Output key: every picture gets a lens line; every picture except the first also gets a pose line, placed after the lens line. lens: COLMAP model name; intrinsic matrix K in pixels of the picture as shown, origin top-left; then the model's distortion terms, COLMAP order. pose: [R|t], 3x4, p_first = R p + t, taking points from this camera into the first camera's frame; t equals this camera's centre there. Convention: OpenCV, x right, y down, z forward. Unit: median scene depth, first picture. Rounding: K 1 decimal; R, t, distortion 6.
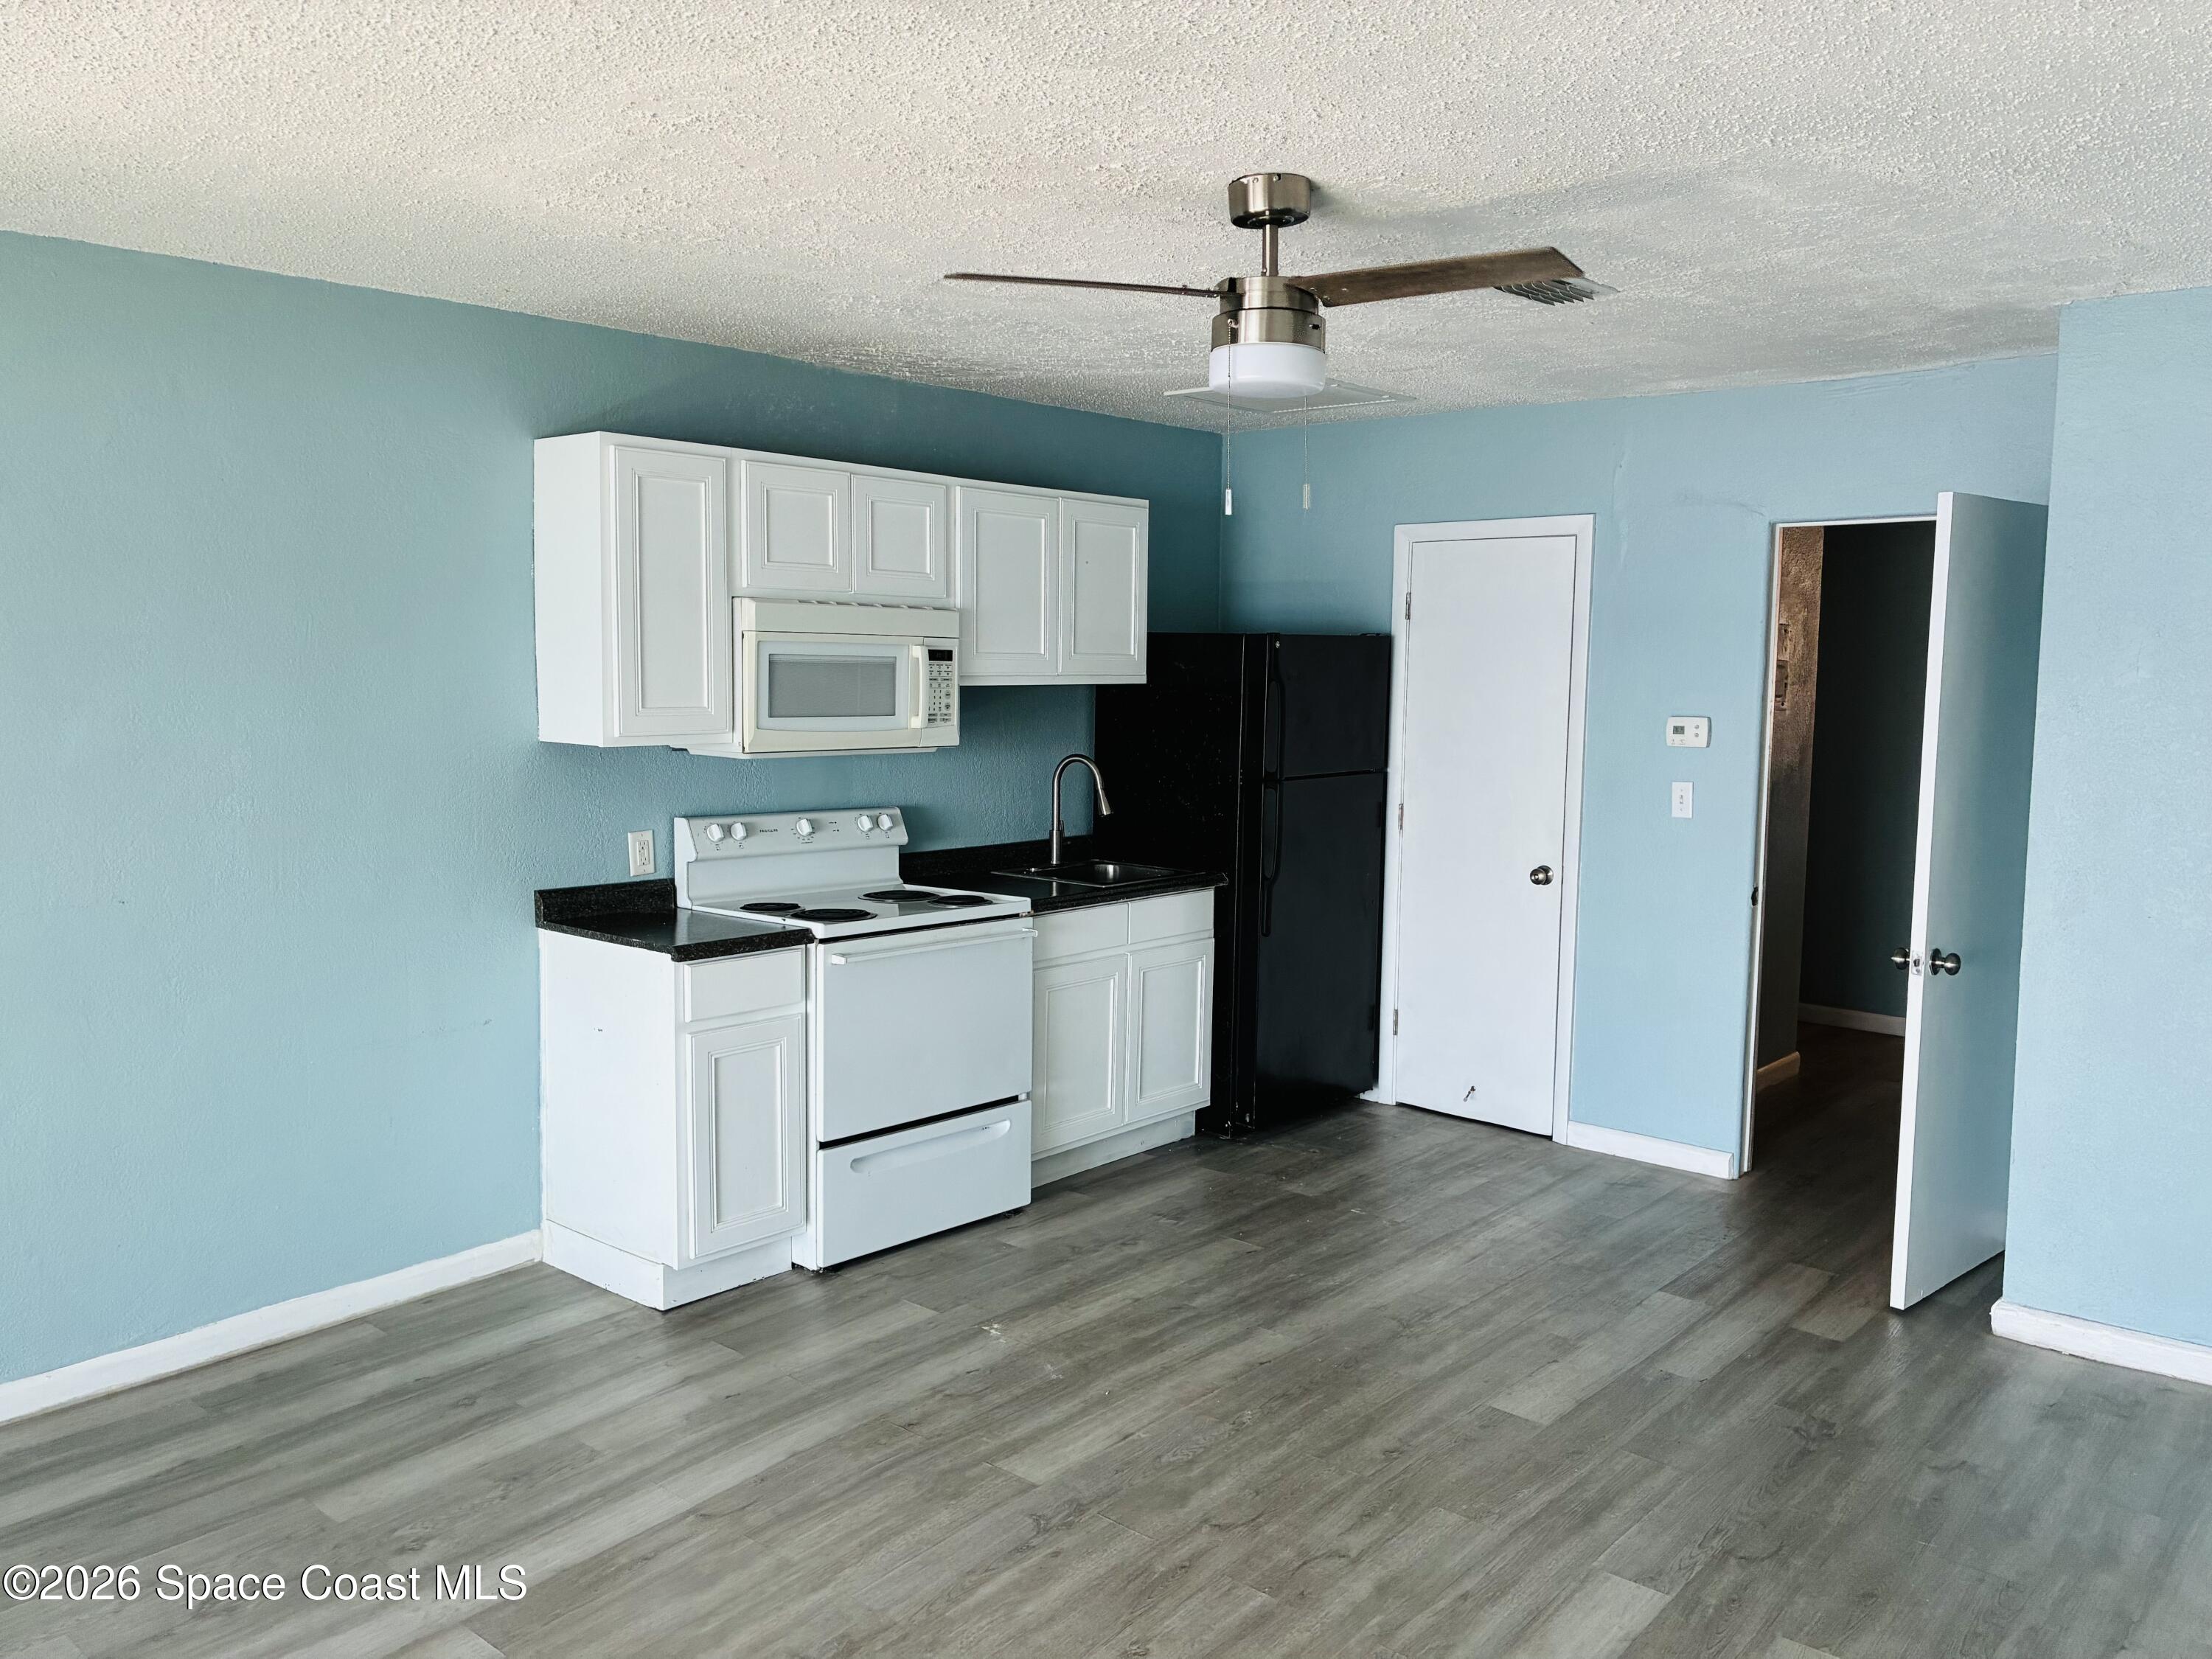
lens RADIAL K [[1669.7, 0, 1116.4], [0, 1669.7, 827.2], [0, 0, 1]] dist [0.021667, -0.014923]
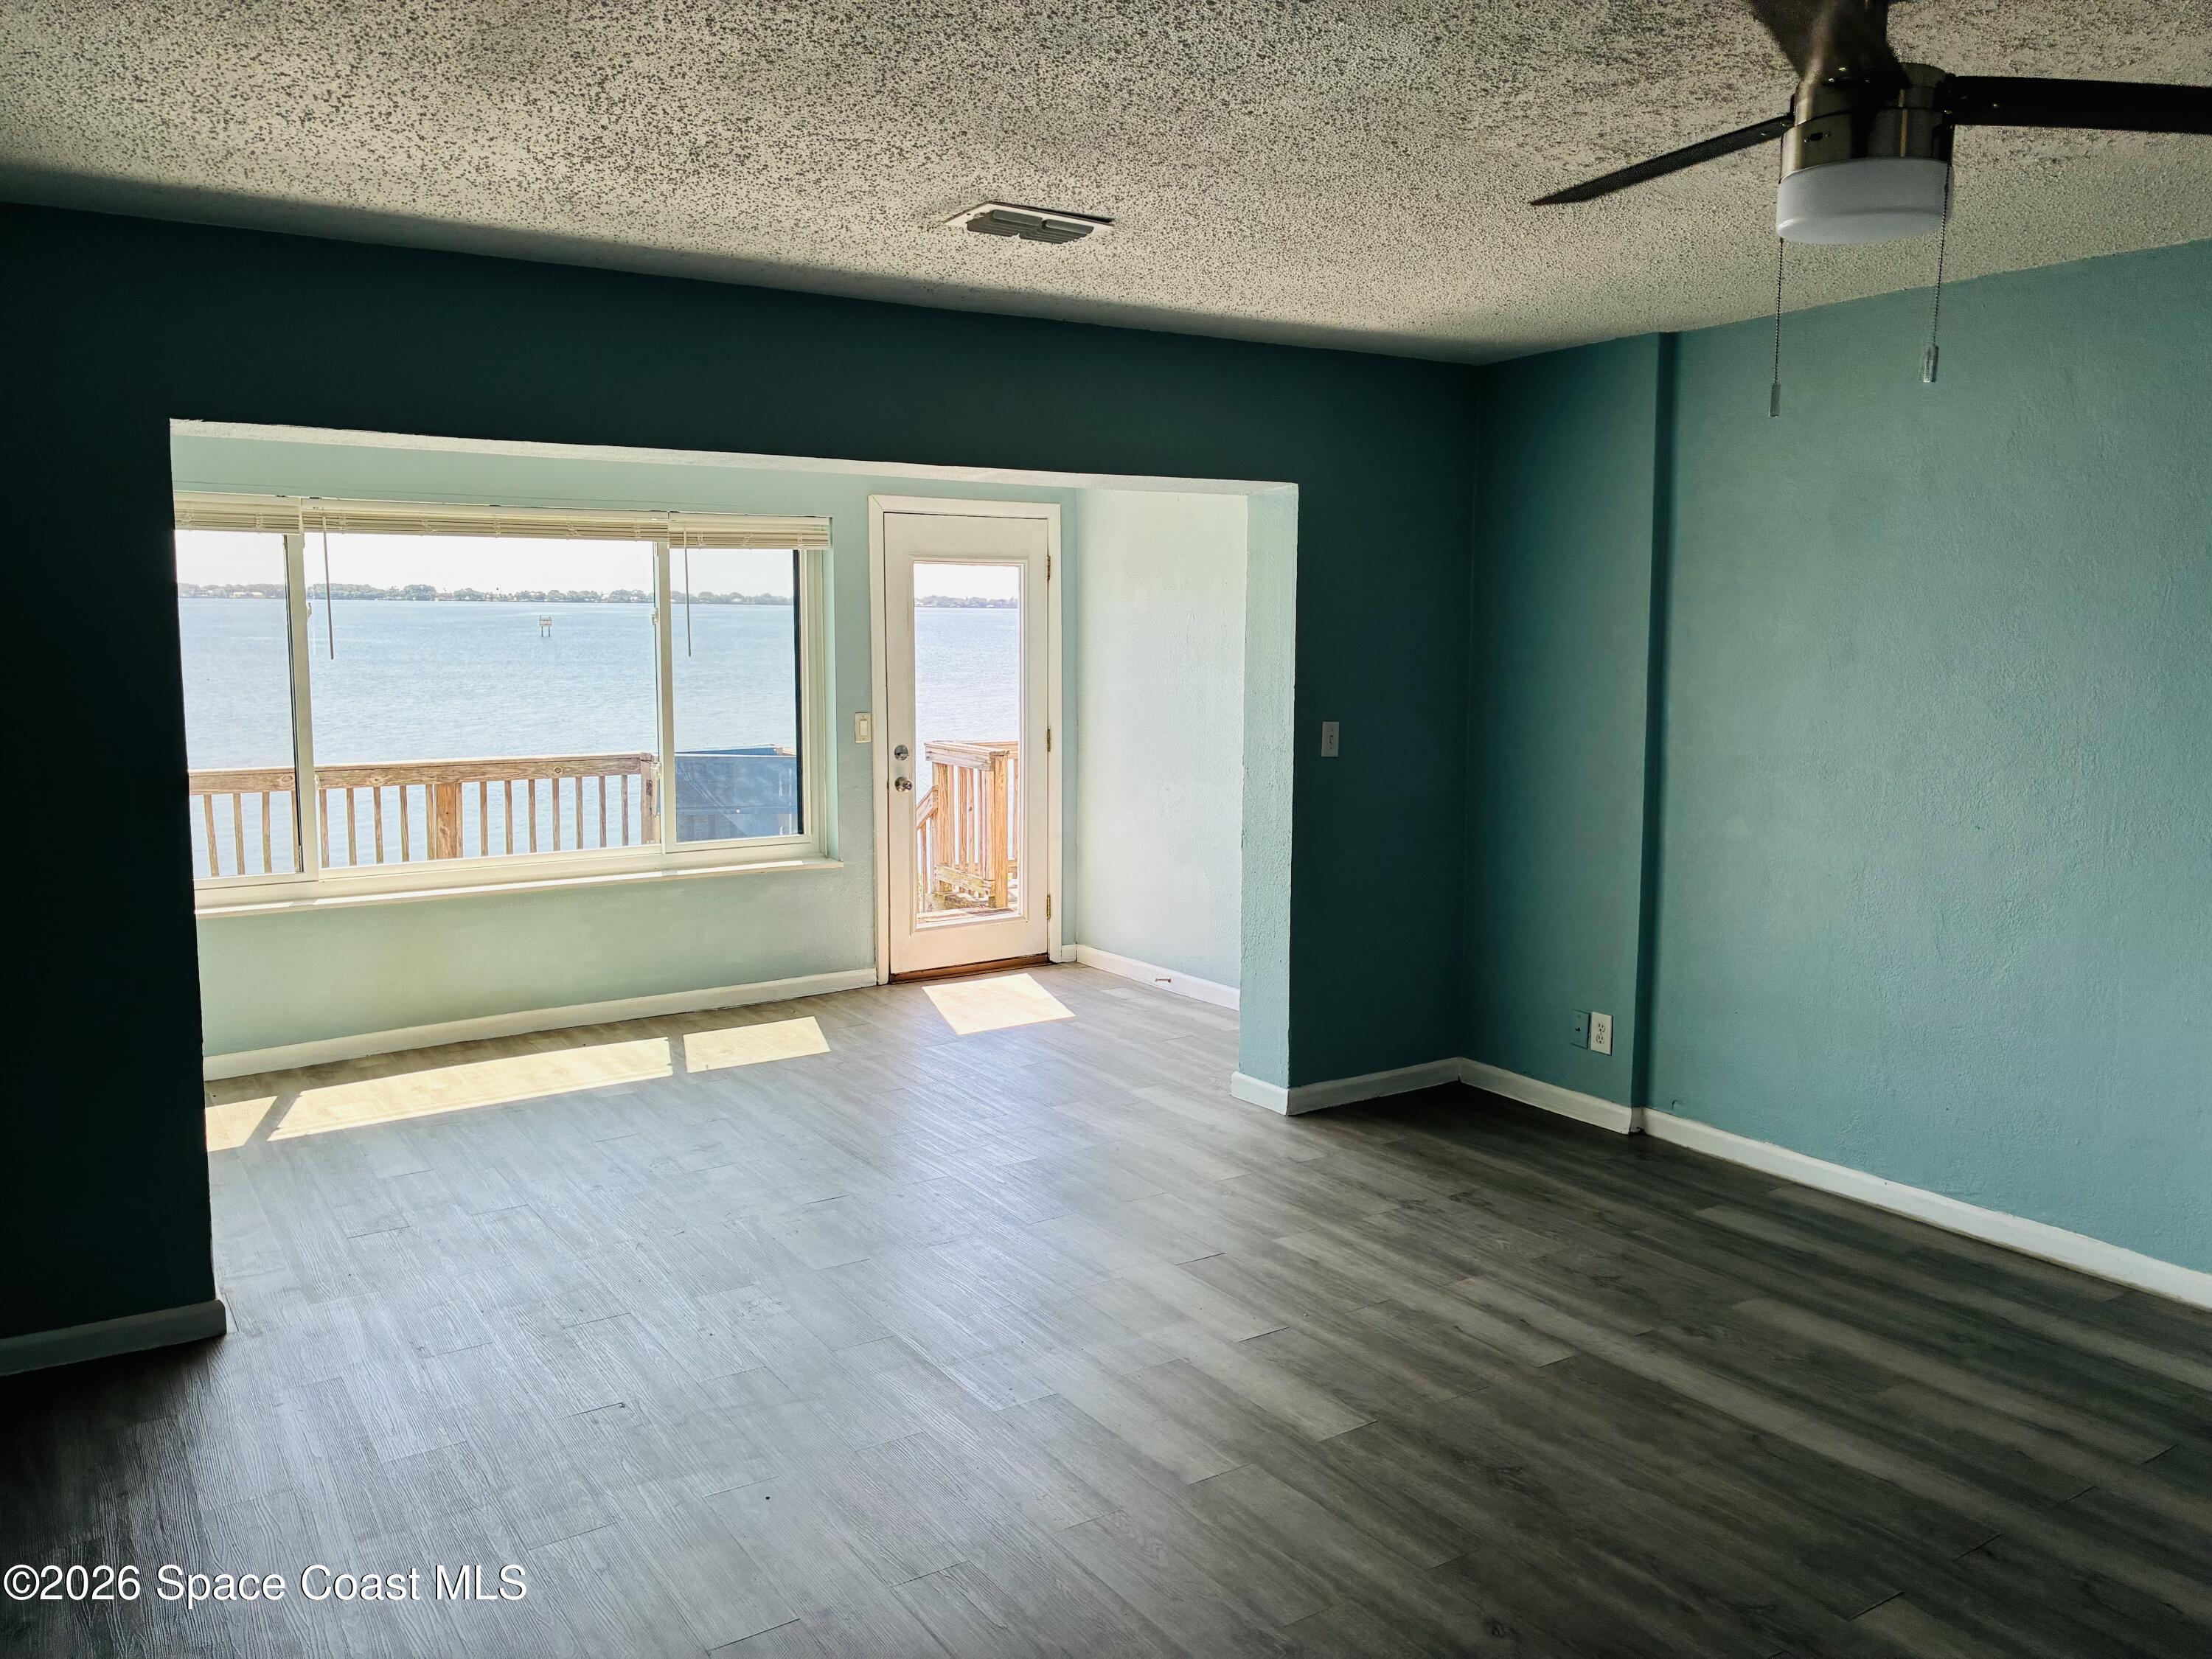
lens RADIAL K [[1669.7, 0, 1119.4], [0, 1669.7, 816.8], [0, 0, 1]] dist [0.021667, -0.014923]
pose [[-0.285630, 0.102892, -0.952800, 0.777298], [-0.102338, 0.985260, 0.137077, -0.069105], [0.952860, 0.136661, -0.270890, 0.804641]]
